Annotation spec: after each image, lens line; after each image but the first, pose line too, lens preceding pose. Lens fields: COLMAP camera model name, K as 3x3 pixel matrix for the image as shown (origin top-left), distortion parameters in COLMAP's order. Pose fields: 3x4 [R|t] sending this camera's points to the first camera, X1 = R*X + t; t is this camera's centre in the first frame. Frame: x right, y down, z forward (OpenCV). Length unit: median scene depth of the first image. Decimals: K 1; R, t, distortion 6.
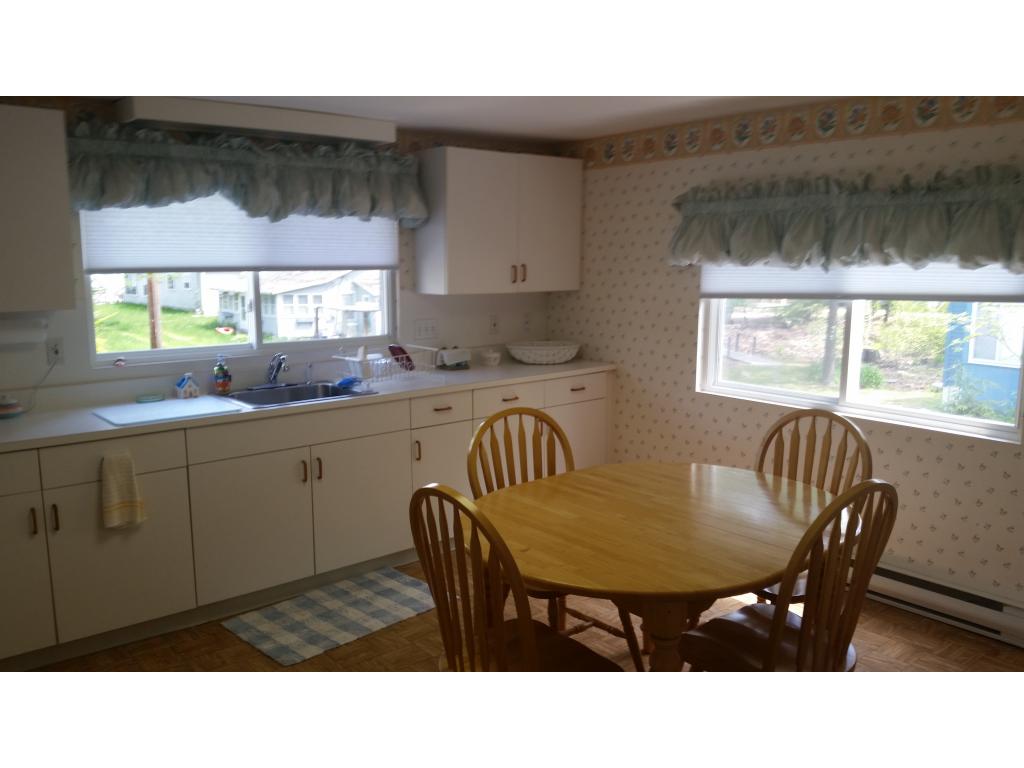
lens RADIAL K [[857.1, 0, 513.1], [0, 857.1, 384.7], [0, 0, 1]] dist [0.040334, -0.073458]
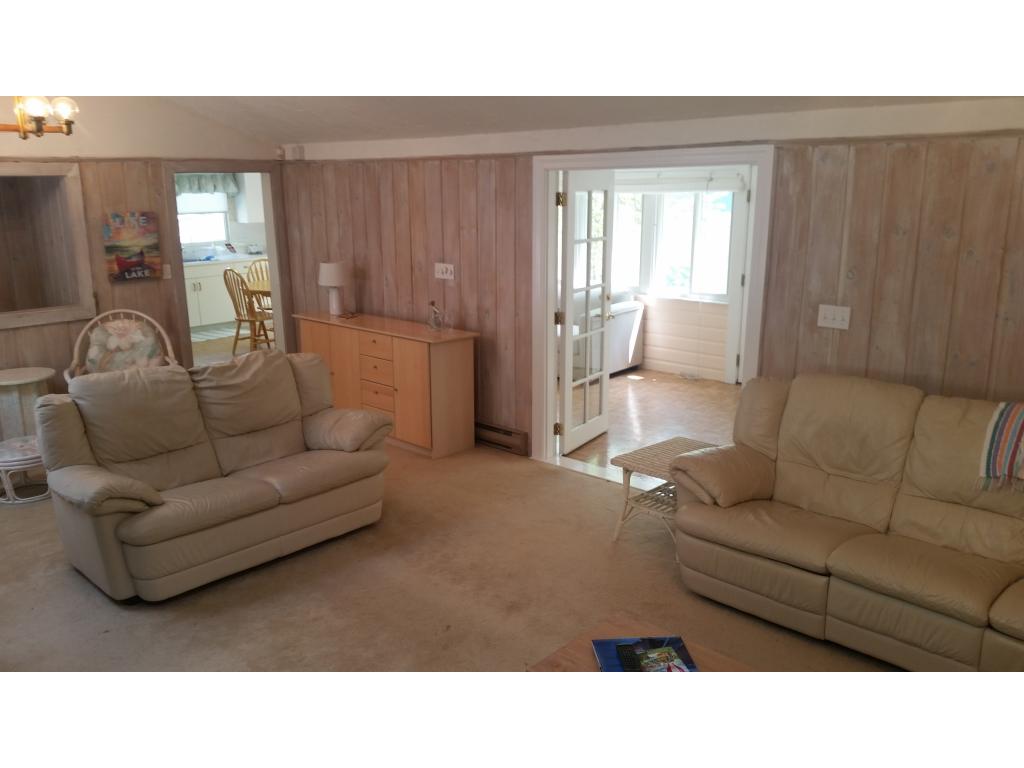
lens RADIAL K [[857.1, 0, 508.7], [0, 857.1, 386.0], [0, 0, 1]] dist [0.040334, -0.073458]
pose [[0.991298, -0.044680, 0.123824, 0.372536], [0.033928, 0.995576, 0.087617, 0.189602], [-0.127191, -0.082654, 0.988428, -1.751217]]
